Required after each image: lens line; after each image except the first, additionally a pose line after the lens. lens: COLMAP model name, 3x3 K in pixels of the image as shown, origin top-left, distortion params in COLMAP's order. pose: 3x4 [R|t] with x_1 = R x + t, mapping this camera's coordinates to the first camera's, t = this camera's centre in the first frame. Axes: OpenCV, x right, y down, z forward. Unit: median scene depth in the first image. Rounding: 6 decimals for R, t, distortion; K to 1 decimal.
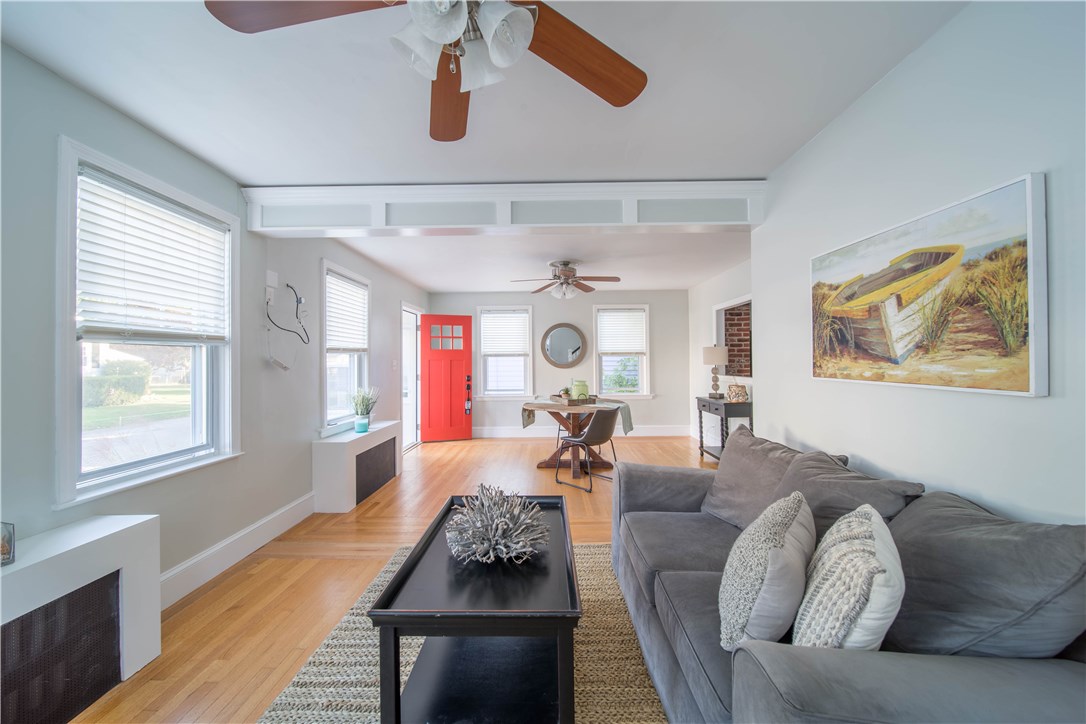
lens RADIAL K [[384.1, 0, 539.0], [0, 384.1, 357.2], [0, 0, 1]] dist [-0.004226, -0.001558]
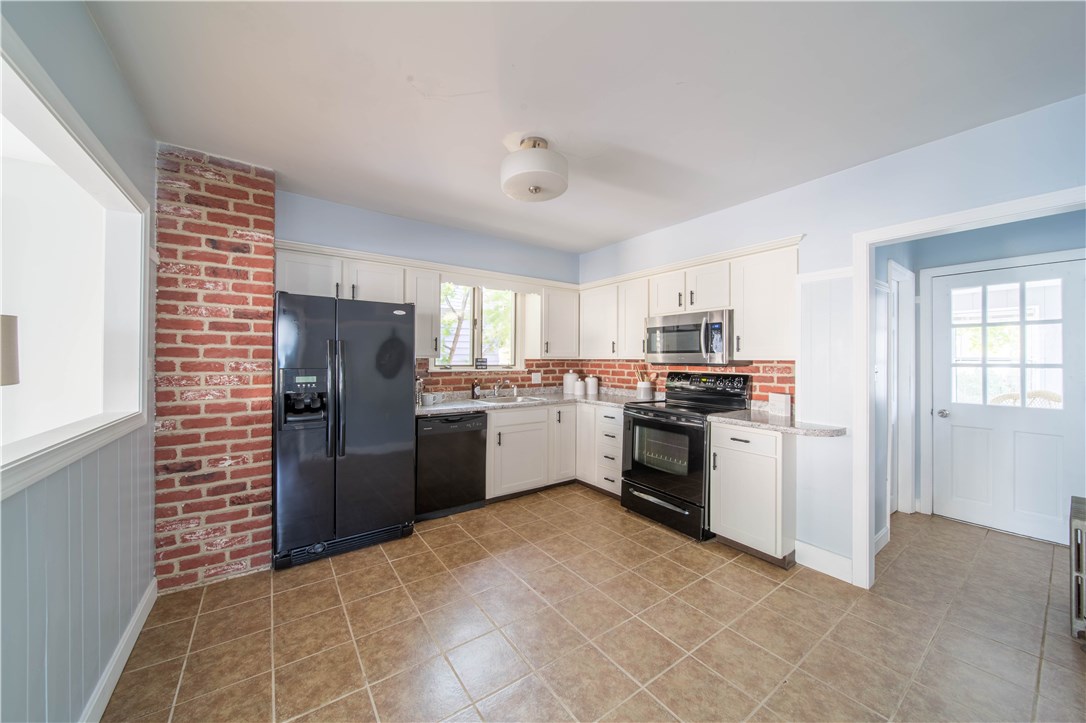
lens RADIAL K [[384.1, 0, 539.1], [0, 384.1, 357.6], [0, 0, 1]] dist [-0.004226, -0.001558]
pose [[0.815589, 0.012906, 0.578488, 0.714551], [-0.017083, 0.999852, 0.001779, -0.007269], [-0.578380, -0.011333, 0.815689, 0.659010]]
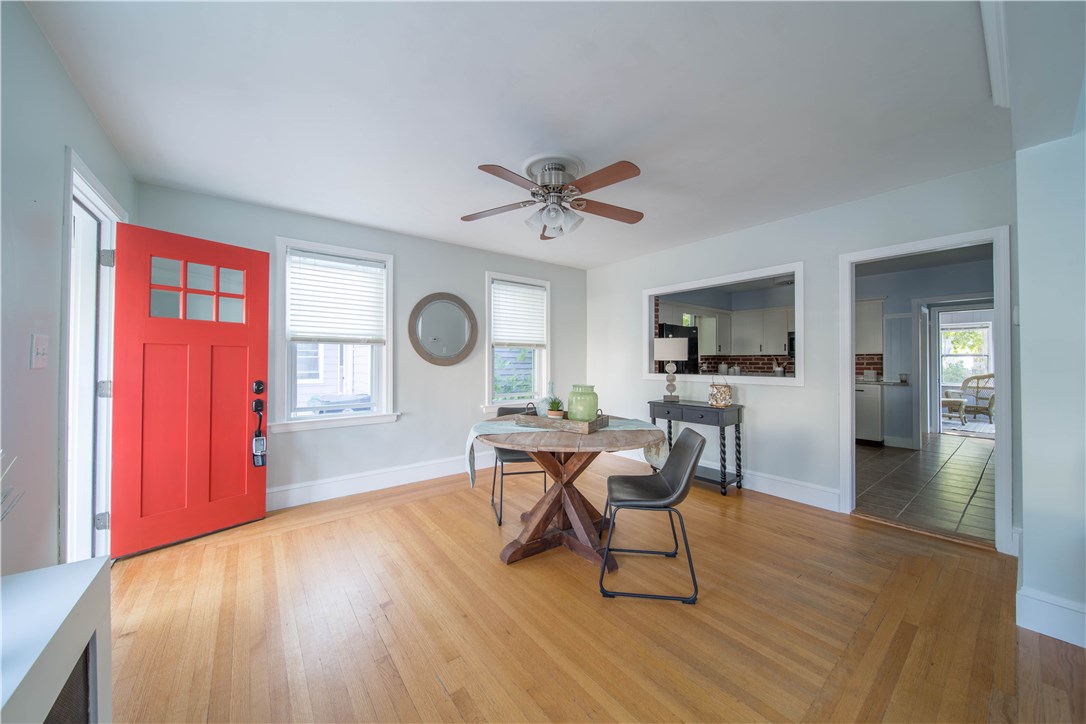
lens RADIAL K [[384.1, 0, 538.4], [0, 384.1, 357.6], [0, 0, 1]] dist [-0.004226, -0.001558]
pose [[0.782147, 0.013567, 0.622947, -0.302600], [-0.013194, 0.999899, -0.005212, 0.025742], [-0.622955, -0.004143, 0.782247, 0.626788]]
